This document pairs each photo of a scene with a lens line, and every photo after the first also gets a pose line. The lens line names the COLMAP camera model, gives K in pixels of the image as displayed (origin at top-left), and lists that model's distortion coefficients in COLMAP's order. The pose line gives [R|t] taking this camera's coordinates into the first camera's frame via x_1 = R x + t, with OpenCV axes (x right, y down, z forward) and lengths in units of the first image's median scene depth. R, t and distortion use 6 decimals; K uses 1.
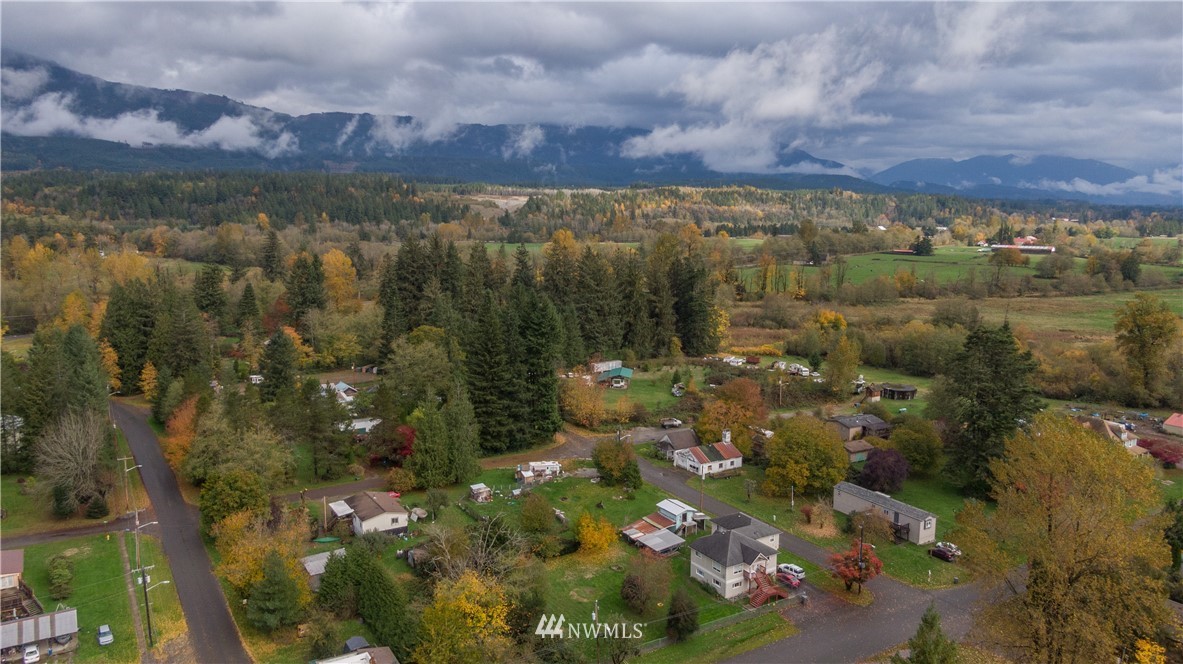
lens RADIAL K [[828.6, 0, 609.3], [0, 828.6, 329.5], [0, 0, 1]] dist [0.084893, -0.139979]
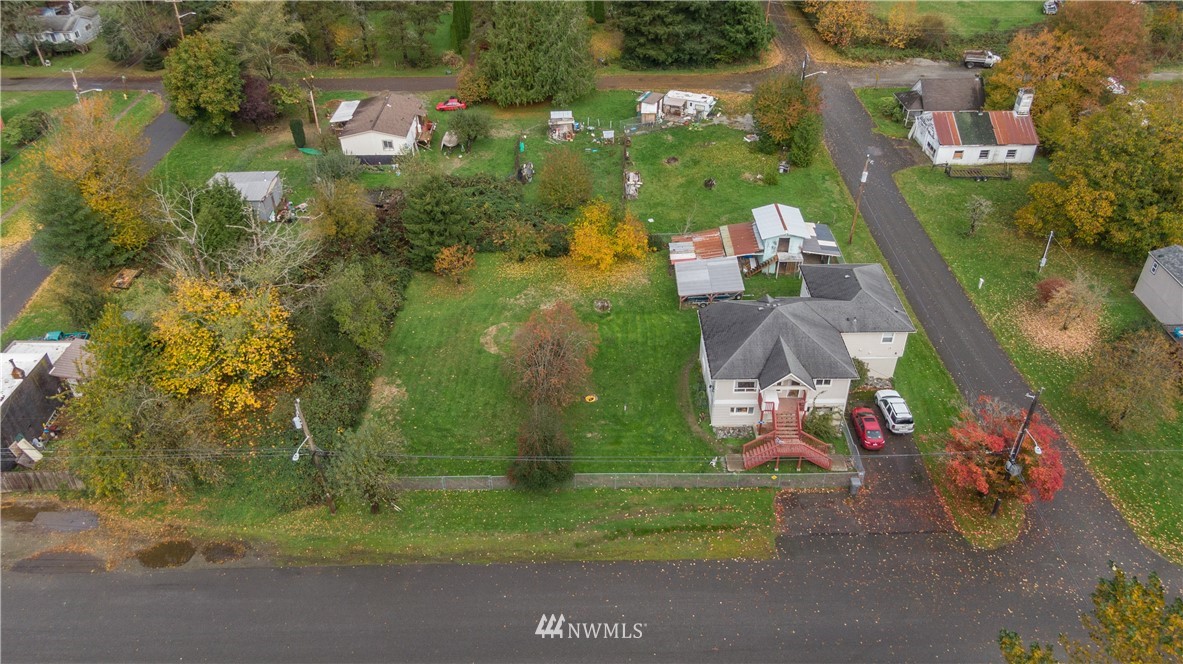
lens RADIAL K [[828.6, 0, 609.3], [0, 828.6, 329.5], [0, 0, 1]] dist [0.084893, -0.139979]
pose [[0.850912, 0.296351, -0.433734, 0.217997], [-0.062616, 0.877009, 0.476377, 0.017490], [0.521564, -0.378196, 0.764813, 0.438401]]
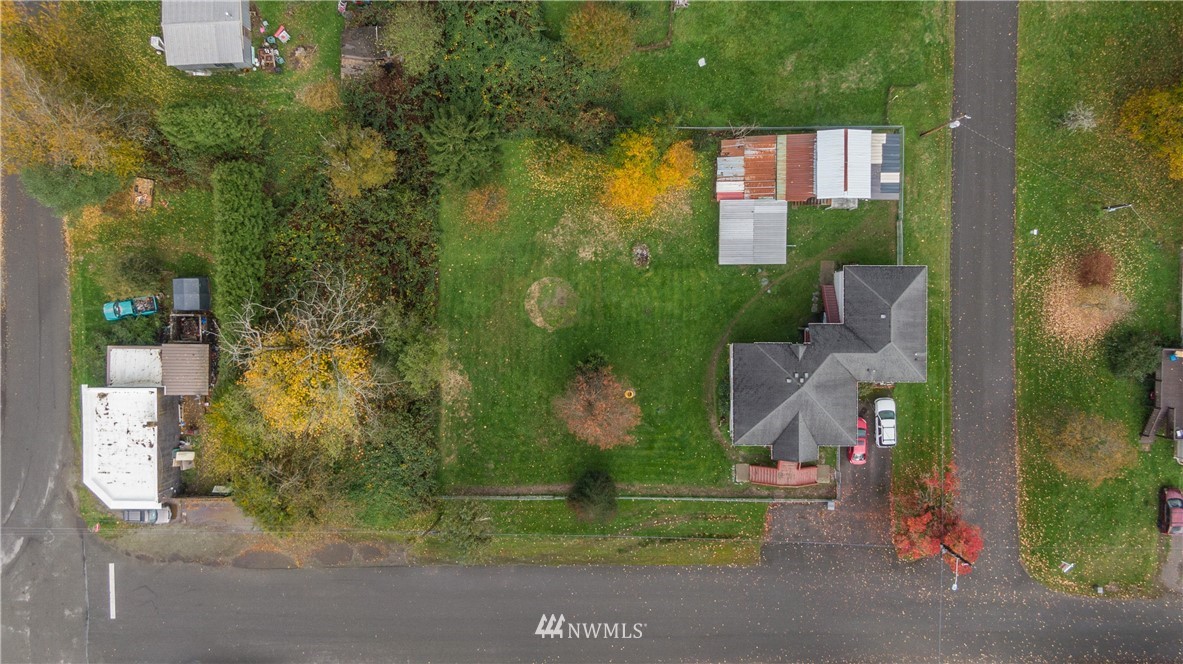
lens RADIAL K [[828.6, 0, 609.3], [0, 828.6, 329.5], [0, 0, 1]] dist [0.084893, -0.139979]
pose [[0.840320, 0.541977, -0.011072, 0.020318], [-0.061482, 0.115580, 0.991394, -0.229485], [0.538592, -0.832407, 0.130446, 0.693723]]
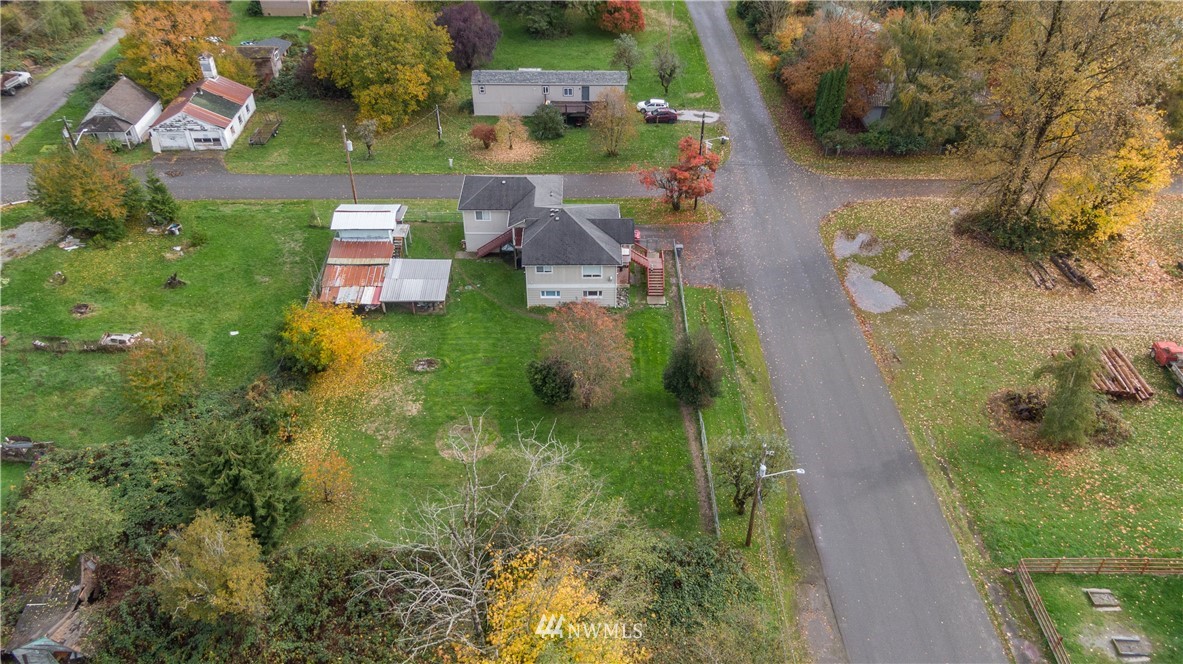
lens RADIAL K [[849.7, 0, 591.5], [0, 849.7, 332.0], [0, 0, 1]] dist [0.017892, -0.000163]
pose [[0.532146, -0.535366, 0.655899, -0.223733], [0.129142, 0.816958, 0.562051, -0.019050], [-0.836745, -0.214389, 0.503879, 0.511793]]
